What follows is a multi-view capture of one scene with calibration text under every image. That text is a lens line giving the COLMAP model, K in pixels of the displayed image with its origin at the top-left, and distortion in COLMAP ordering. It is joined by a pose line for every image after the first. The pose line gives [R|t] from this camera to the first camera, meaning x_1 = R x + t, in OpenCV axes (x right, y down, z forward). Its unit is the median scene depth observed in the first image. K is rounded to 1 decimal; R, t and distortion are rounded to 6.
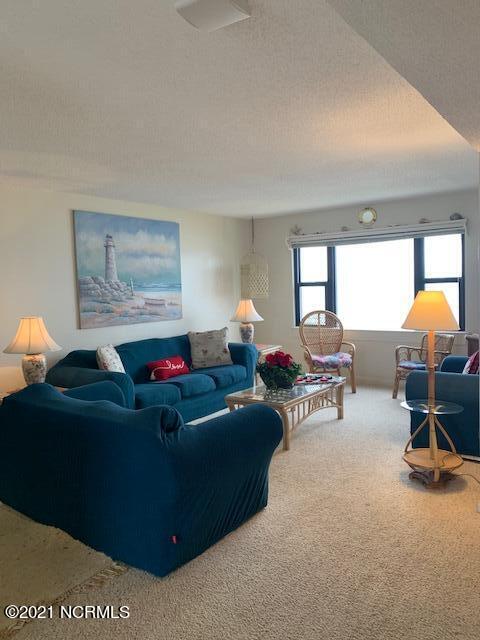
lens RADIAL K [[473.7, 0, 240.0], [0, 473.7, 320.0], [0, 0, 1]] dist [0.006040, -0.001287]
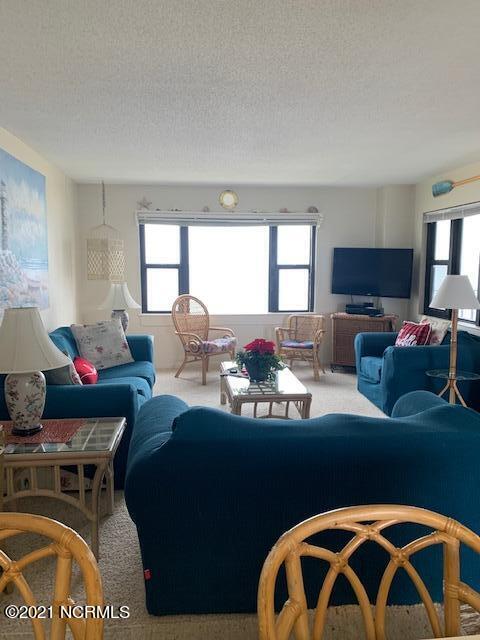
lens RADIAL K [[484.8, 0, 240.0], [0, 484.8, 320.0], [0, 0, 1]] dist [0.004752, -0.001795]
pose [[0.730007, -0.044615, 0.681982, -0.465003], [0.025443, 0.998949, 0.038117, -0.005595], [-0.682966, -0.010474, 0.730375, 0.273081]]
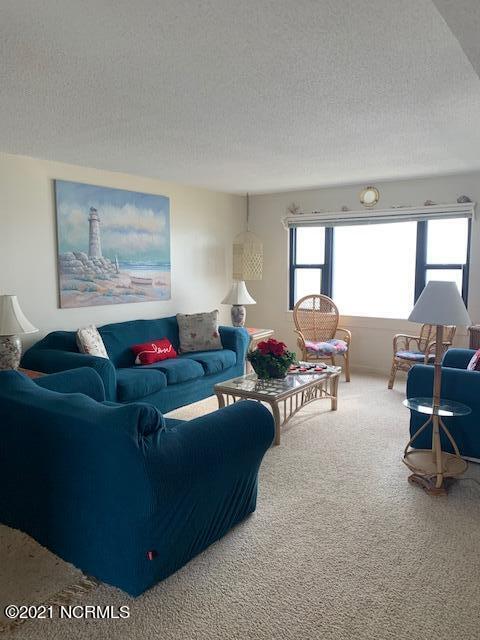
lens RADIAL K [[473.7, 0, 240.0], [0, 473.7, 320.0], [0, 0, 1]] dist [0.006040, -0.001287]
pose [[0.999478, 0.026283, 0.018804, 0.000304], [-0.027136, 0.998544, 0.046624, -0.010615], [-0.017551, -0.047110, 0.998736, 0.054734]]
